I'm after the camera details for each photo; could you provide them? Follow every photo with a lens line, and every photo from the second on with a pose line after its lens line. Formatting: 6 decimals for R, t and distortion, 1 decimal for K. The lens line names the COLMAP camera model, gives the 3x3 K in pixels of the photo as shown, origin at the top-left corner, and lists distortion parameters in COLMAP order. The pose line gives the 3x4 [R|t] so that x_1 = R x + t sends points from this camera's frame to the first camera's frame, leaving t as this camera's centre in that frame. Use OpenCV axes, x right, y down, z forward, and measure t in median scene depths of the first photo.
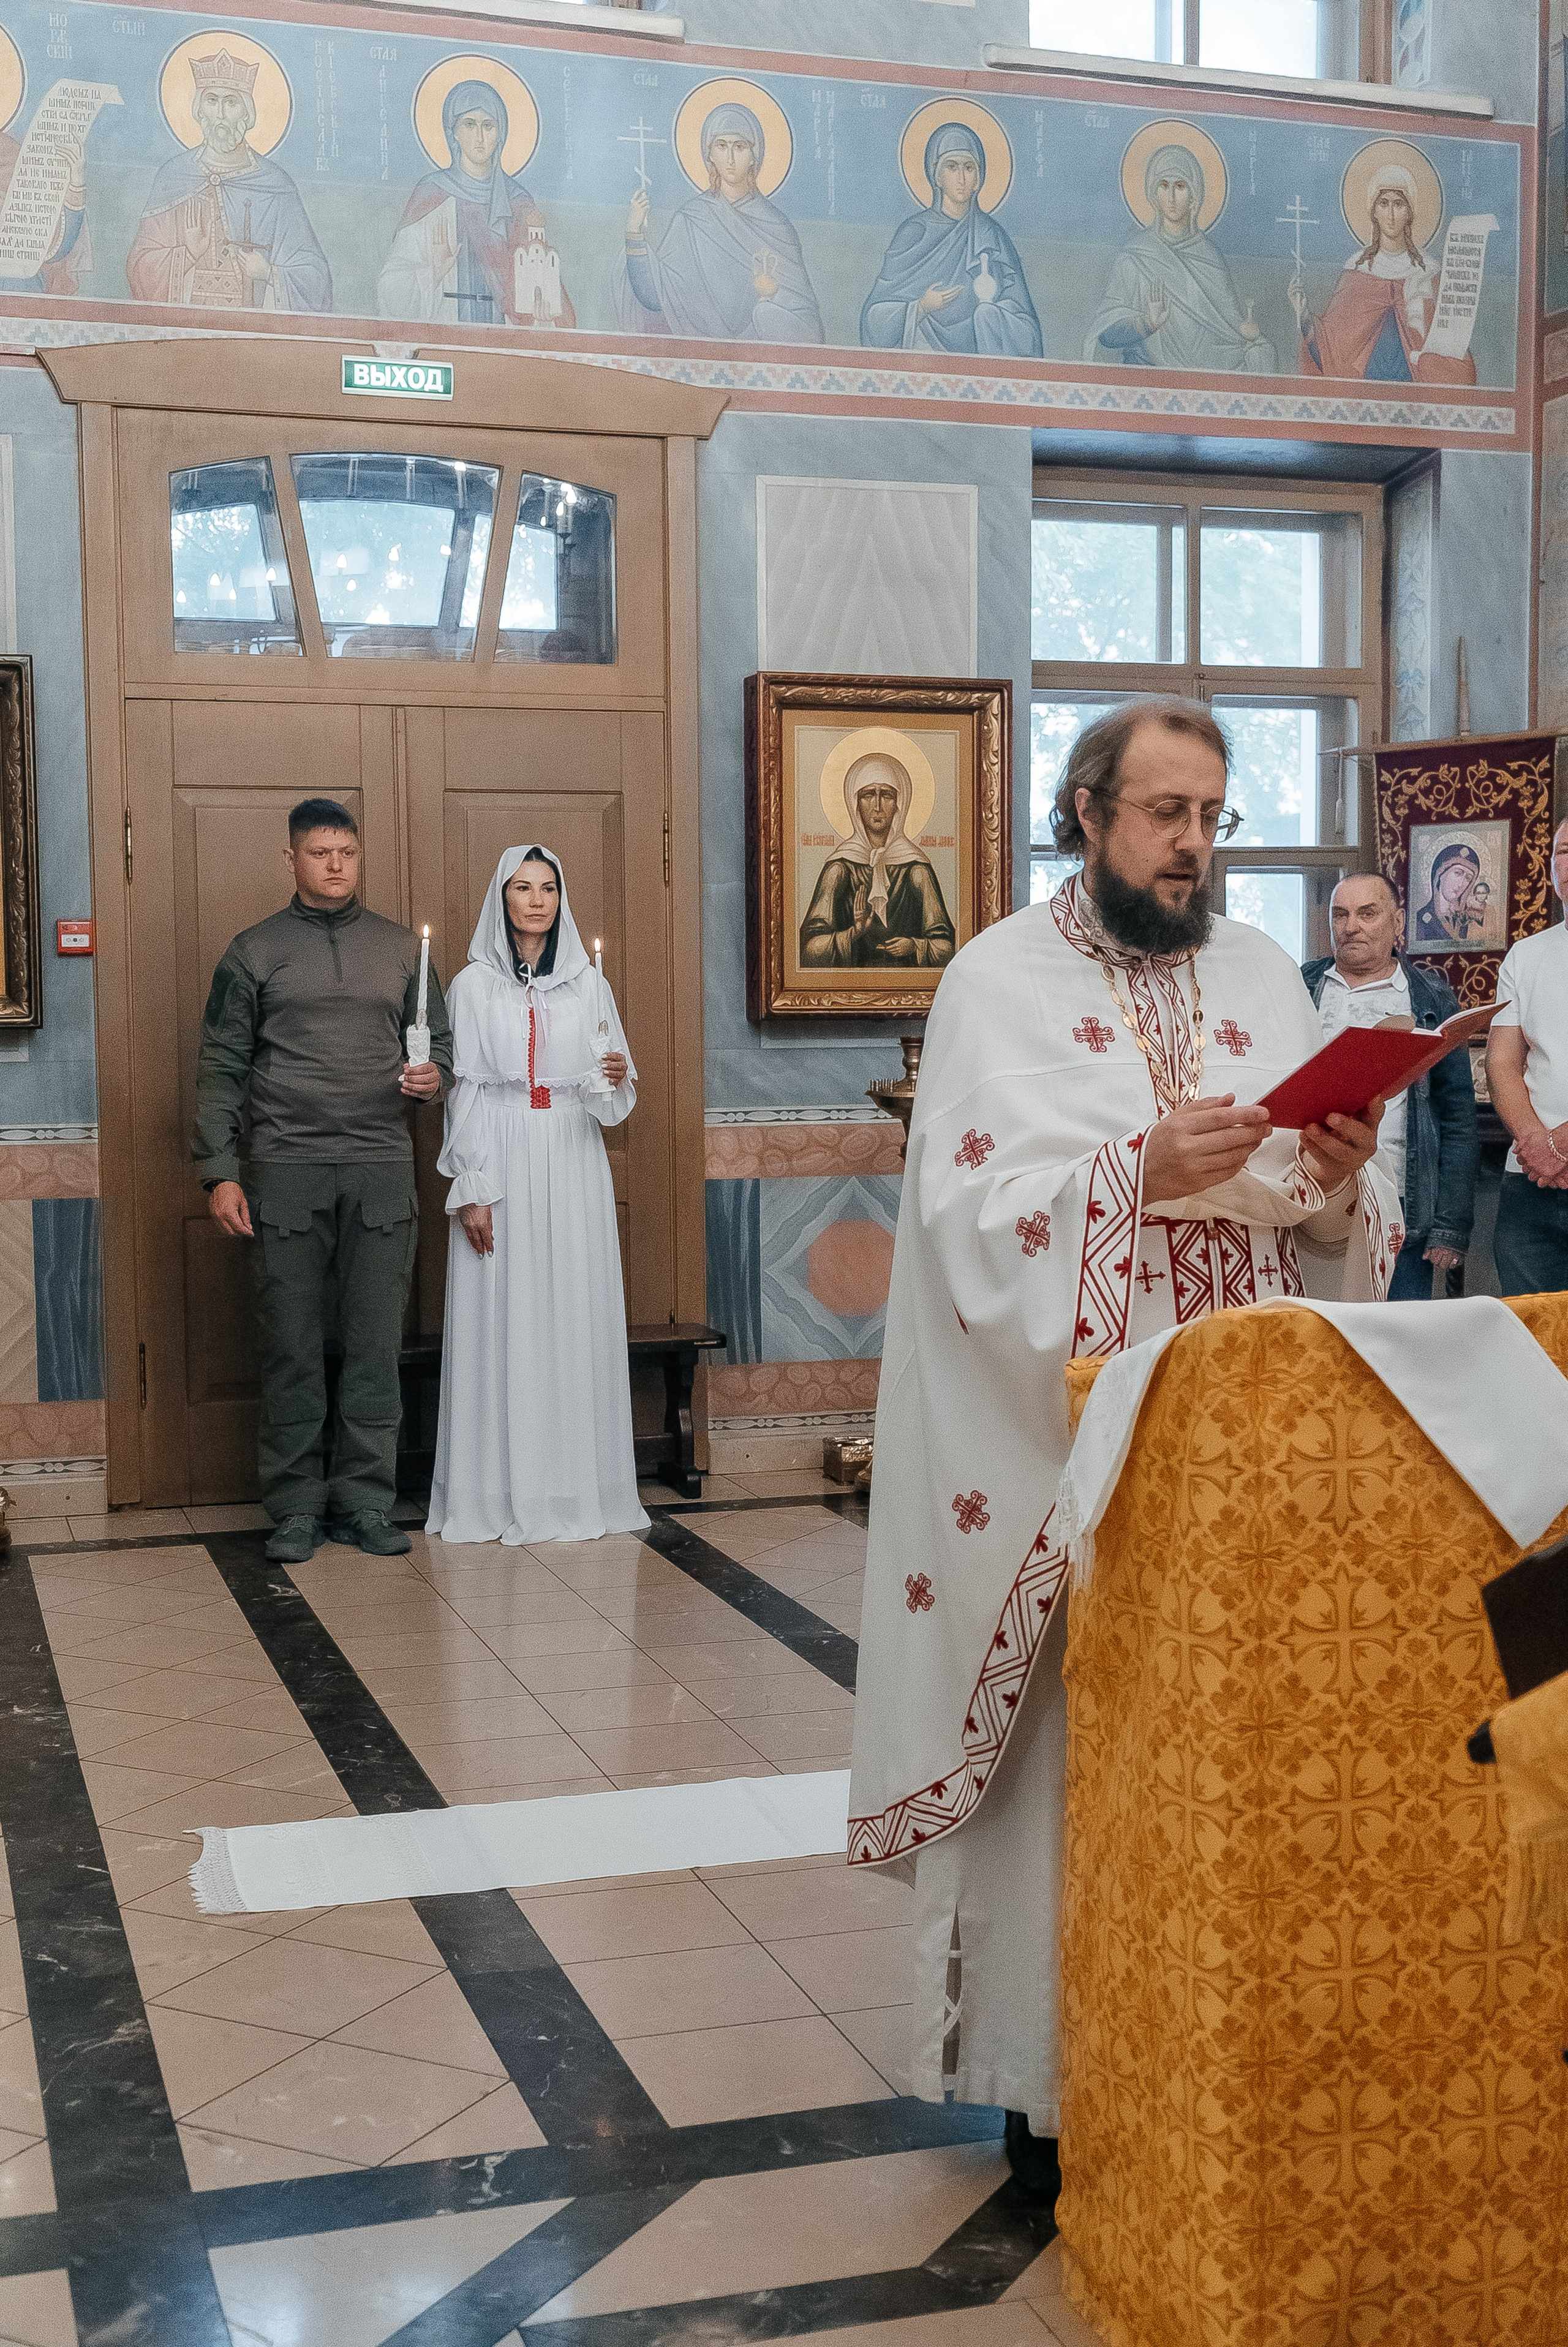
lens RADIAL K [[2705.8, 0, 771.4], [0, 2705.8, 1168.3], [0, 0, 1]] dist [0.009662, 0.000000]
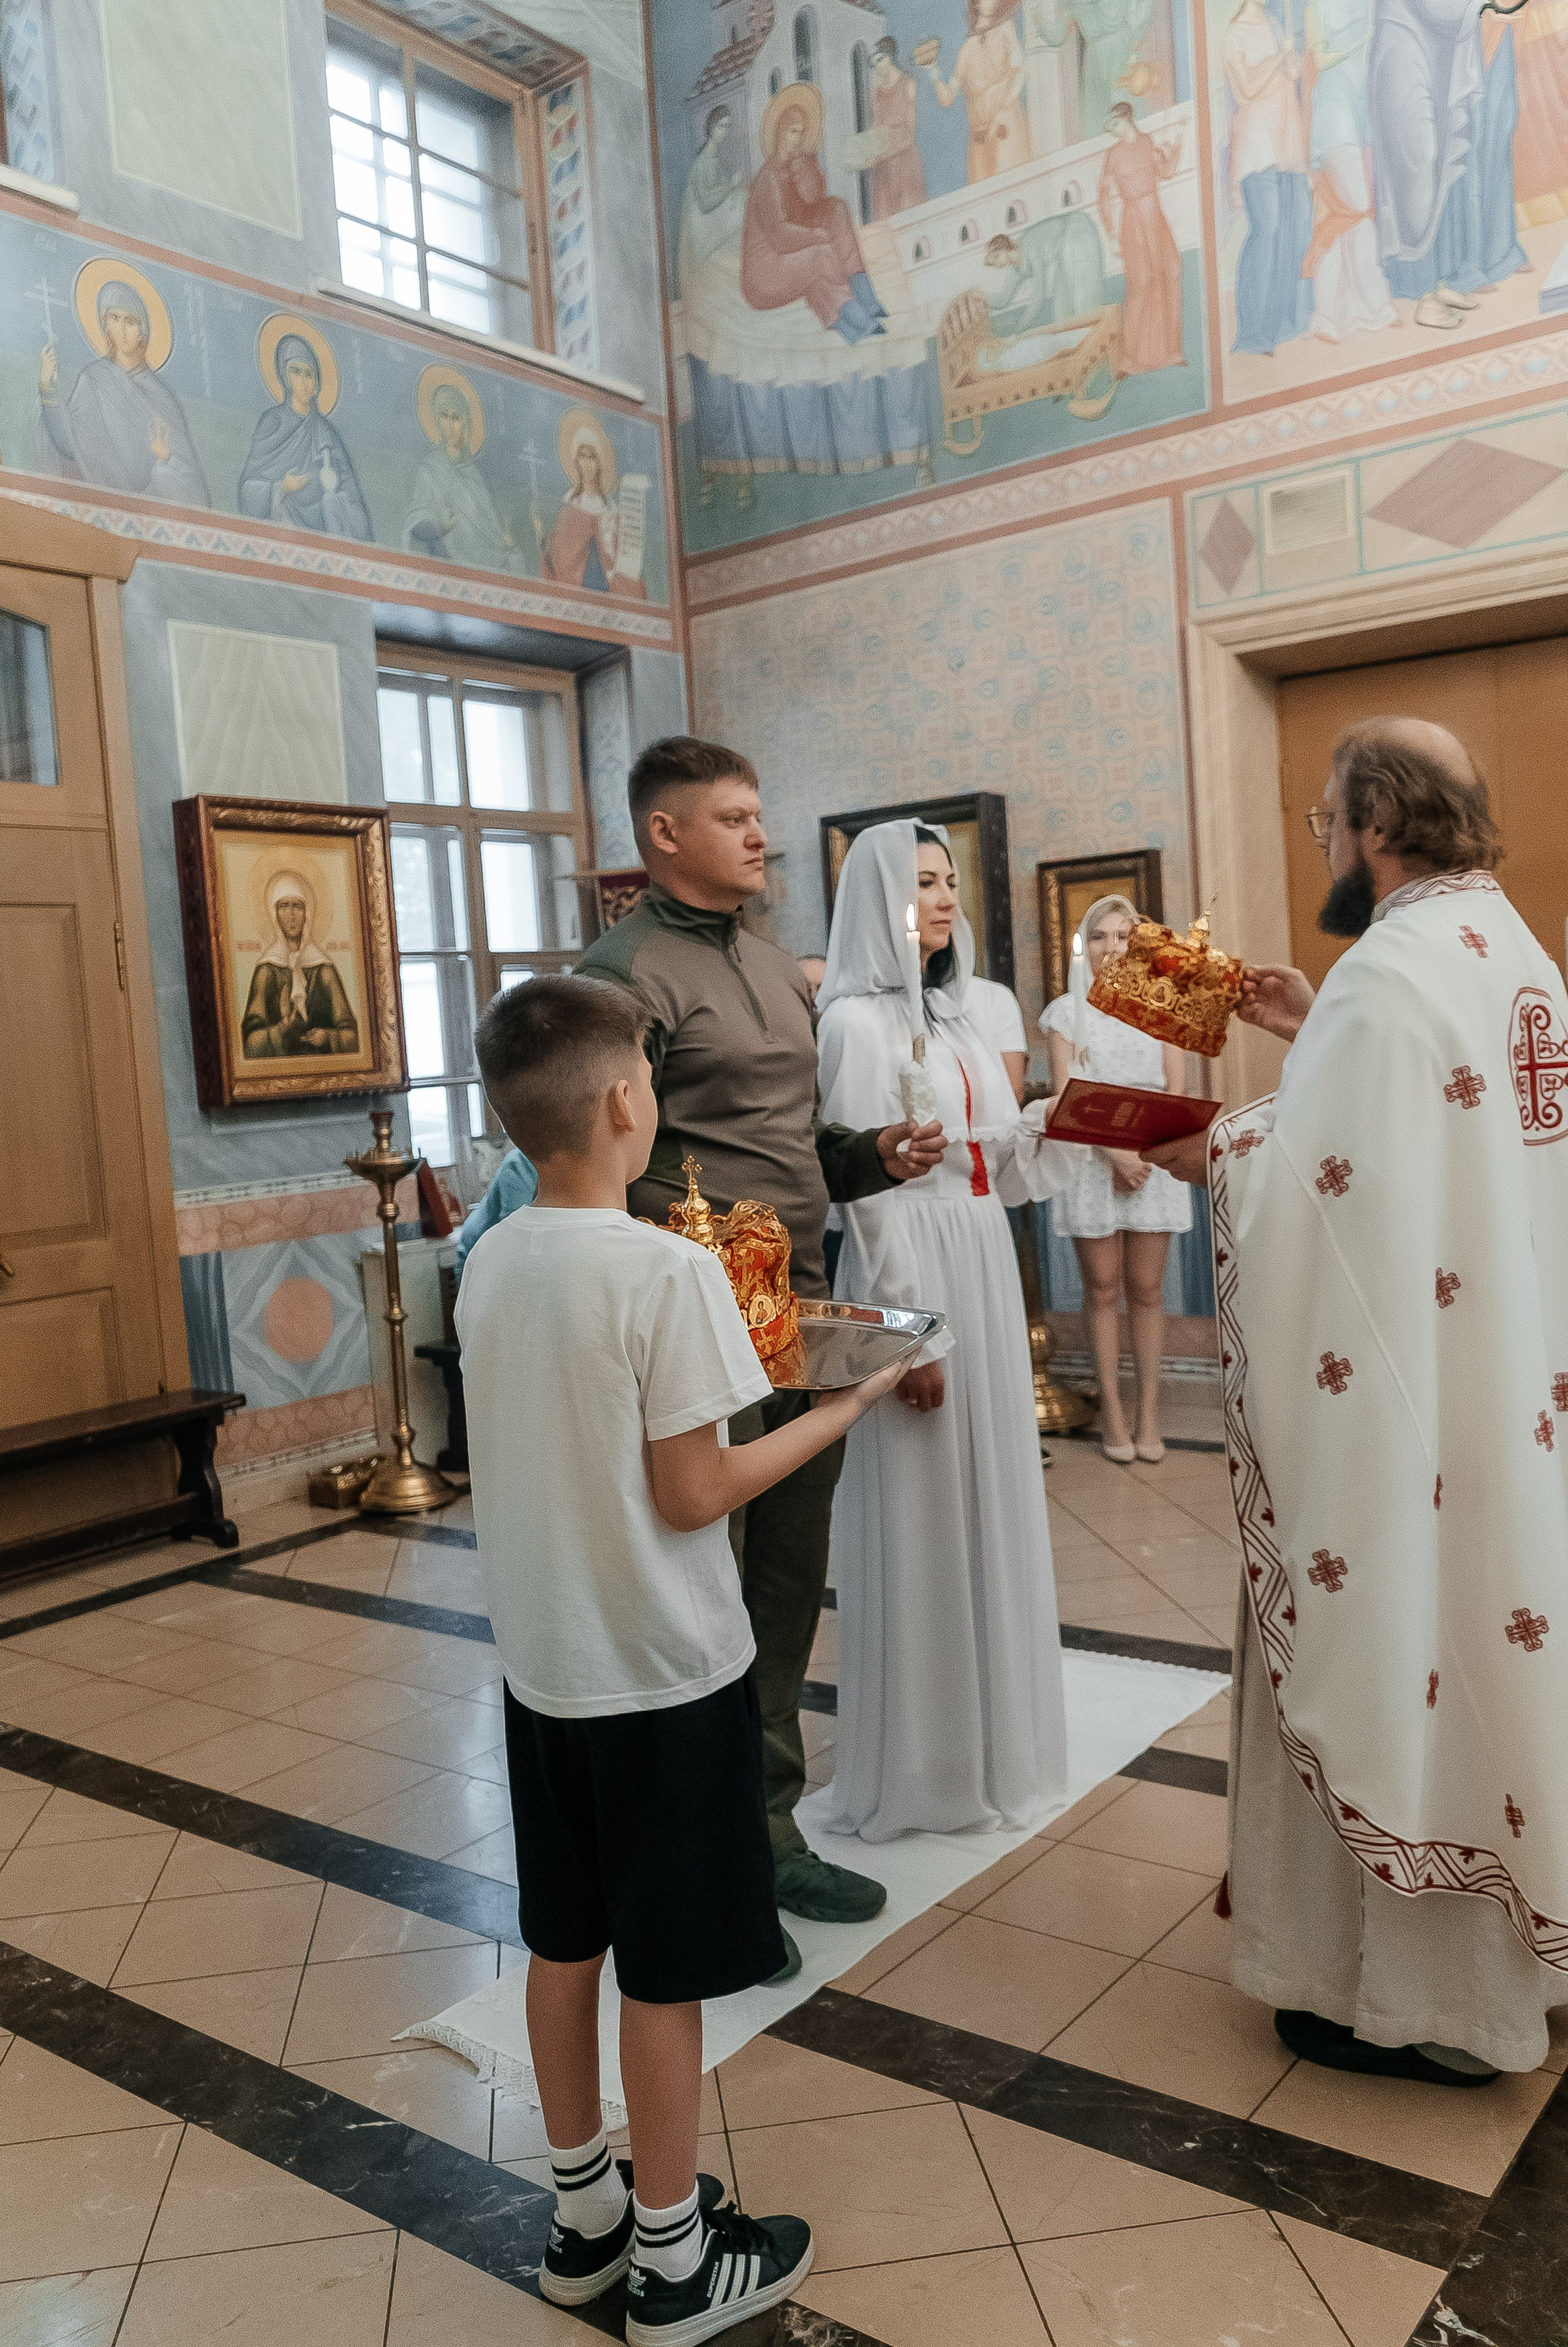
lens RADIAL K [[1836.3, 0, 745.4], [0, 1836.3, 1176.3], [0, 0, 1]] dist [-0.026353, 0.011942]
pose [[0.826615, -0.089328, 0.555633, -0.245231], [0.099330, 0.994980, 0.012188, -0.014690], [-0.553932, 0.045116, 0.831339, 0.256418]]
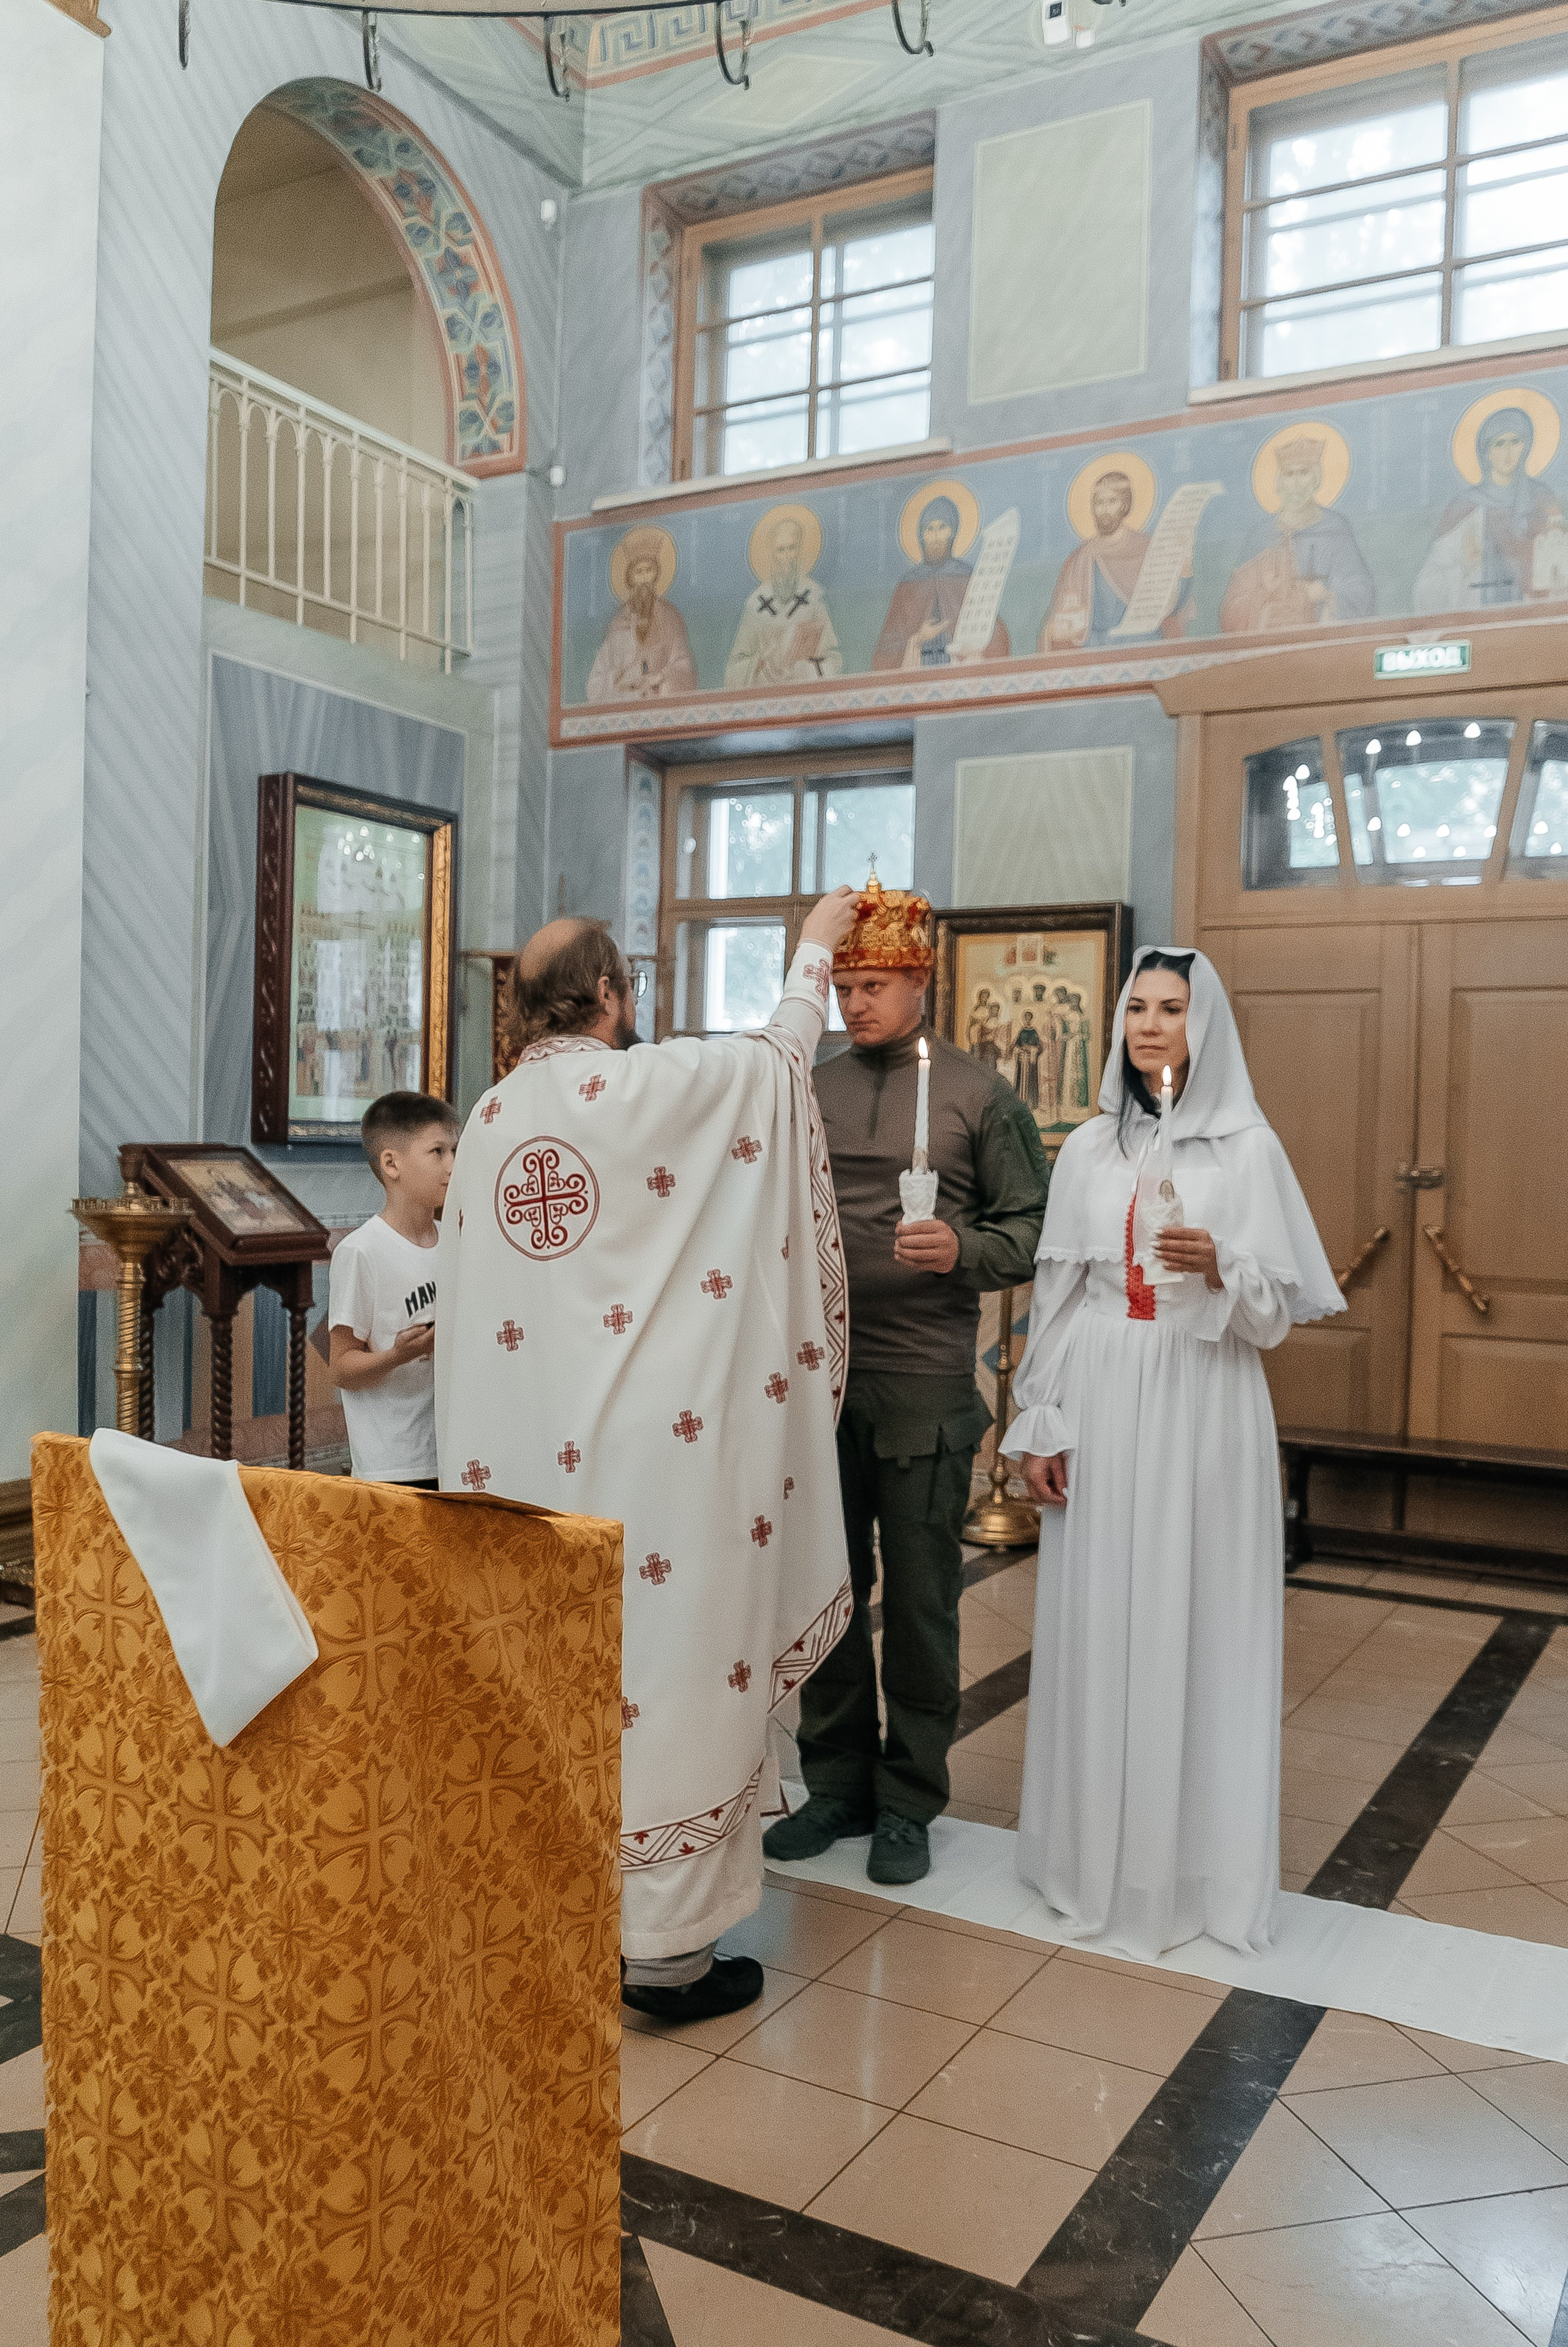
lens RADIAL K [[1836.3, 0, 770.6], [0, 1836.3, 1157.3], [0, 0, 1]] dist [-0.026353, 0.011942]
pose [[0.675936, 0.037951, -0.735983, 0.269174], [-0.084690, 0.996057, -0.026419, -0.017786], [0.732078, 0.080188, 0.676484, 0.225707]]
